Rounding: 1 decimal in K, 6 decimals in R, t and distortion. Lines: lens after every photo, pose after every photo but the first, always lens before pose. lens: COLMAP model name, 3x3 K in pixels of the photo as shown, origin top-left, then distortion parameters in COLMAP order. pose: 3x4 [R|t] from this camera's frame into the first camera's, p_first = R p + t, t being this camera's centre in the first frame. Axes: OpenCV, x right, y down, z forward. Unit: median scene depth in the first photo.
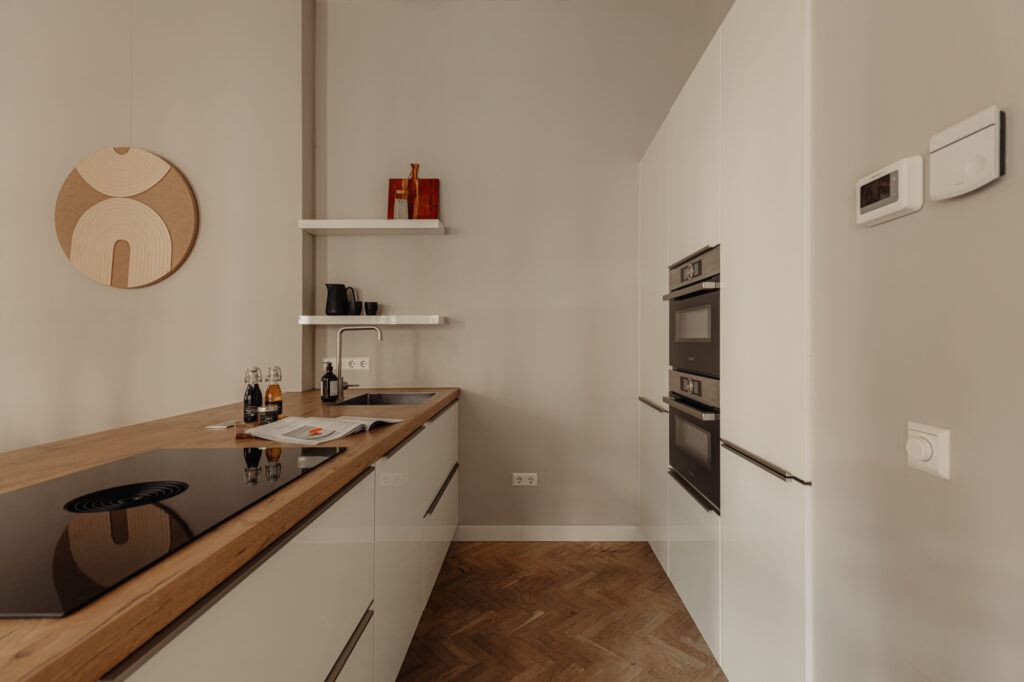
lens RADIAL K [[469.4, 0, 528.5], [0, 469.4, 339.2], [0, 0, 1]] dist [0.002960, 0.000136]
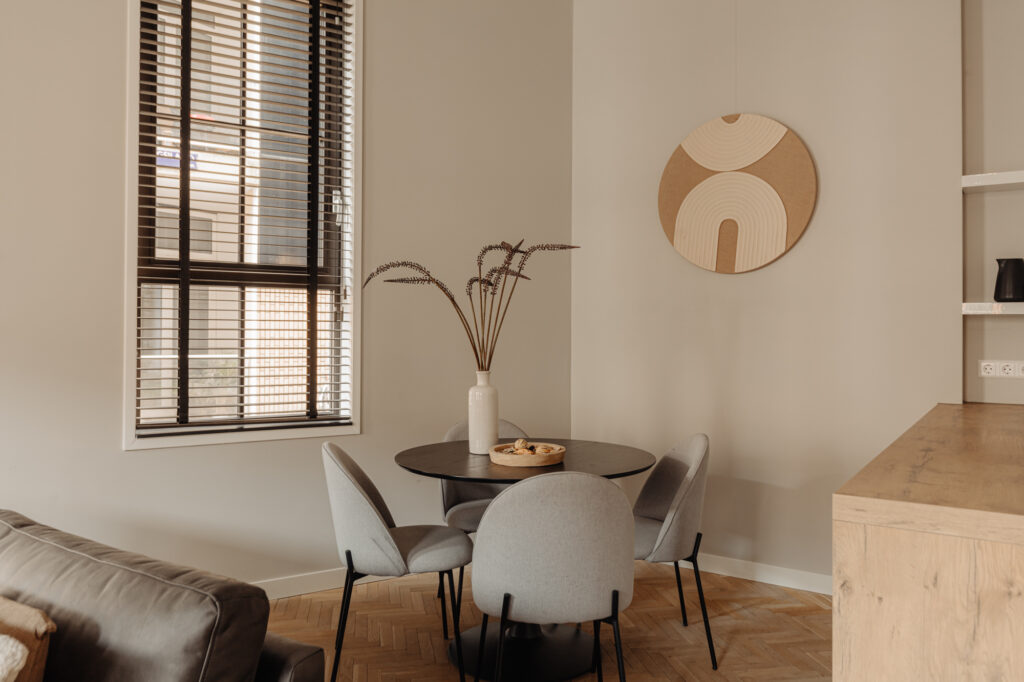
lens RADIAL K [[755.6, 0, 518.6], [0, 755.6, 330.0], [0, 0, 1]] dist [-0.001275, 0.001495]
pose [[0.836457, 0.008561, -0.547965, -0.414108], [-0.010843, 0.999941, -0.000928, 0.002544], [0.547925, 0.006718, 0.836501, -0.403189]]
